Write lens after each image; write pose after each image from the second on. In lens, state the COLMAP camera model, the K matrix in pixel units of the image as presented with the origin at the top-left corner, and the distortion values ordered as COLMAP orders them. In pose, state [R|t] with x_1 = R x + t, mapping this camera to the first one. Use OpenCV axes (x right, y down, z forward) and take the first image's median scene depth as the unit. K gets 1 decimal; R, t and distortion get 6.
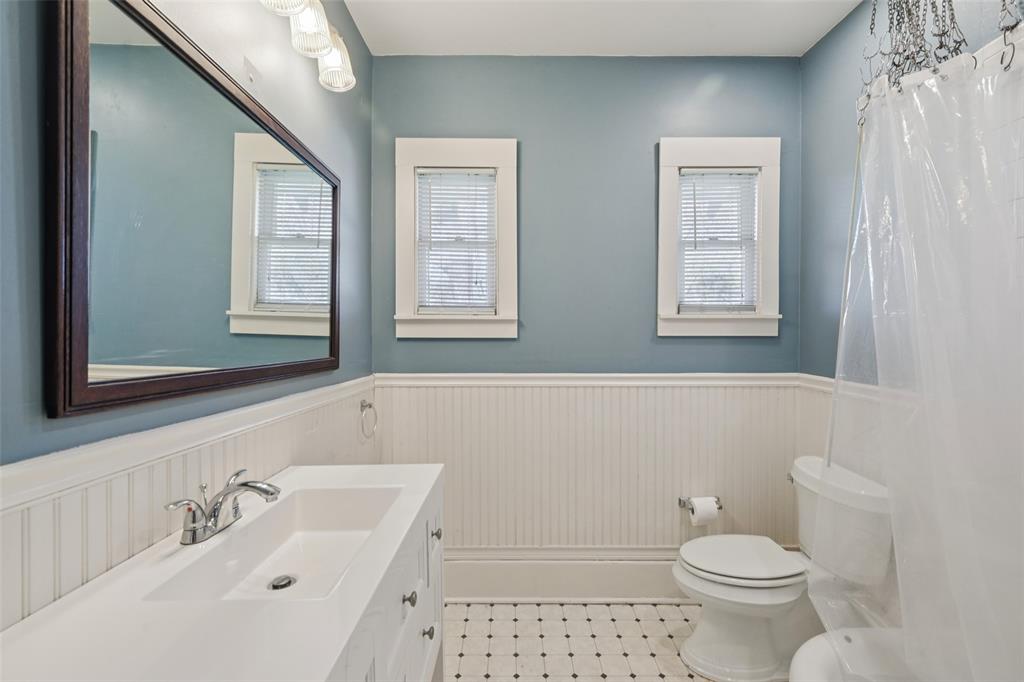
lens RADIAL K [[455.2, 0, 514.6], [0, 455.2, 344.9], [0, 0, 1]] dist [-0.000818, 0.000071]
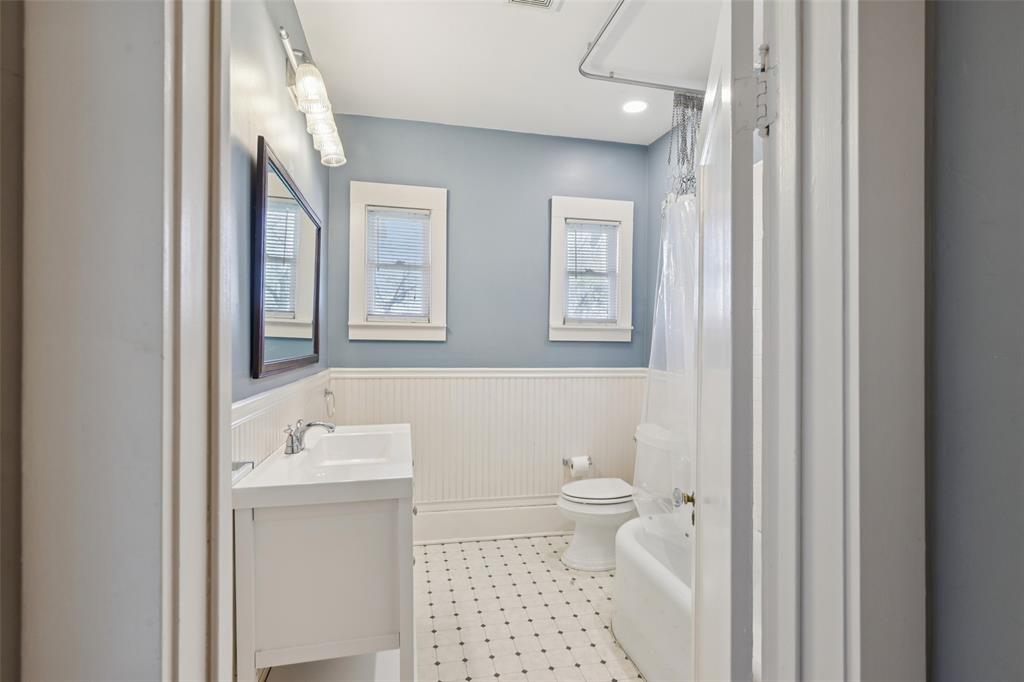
lens RADIAL K [[492.7, 0, 512.0], [0, 492.7, 341.0], [0, 0, 1]] dist [0.000771, -0.000128]
pose [[0.977614, 0.011588, 0.210088, -0.106335], [-0.008917, 0.999867, -0.013658, 0.002972], [-0.210218, 0.011479, 0.977587, -0.426374]]
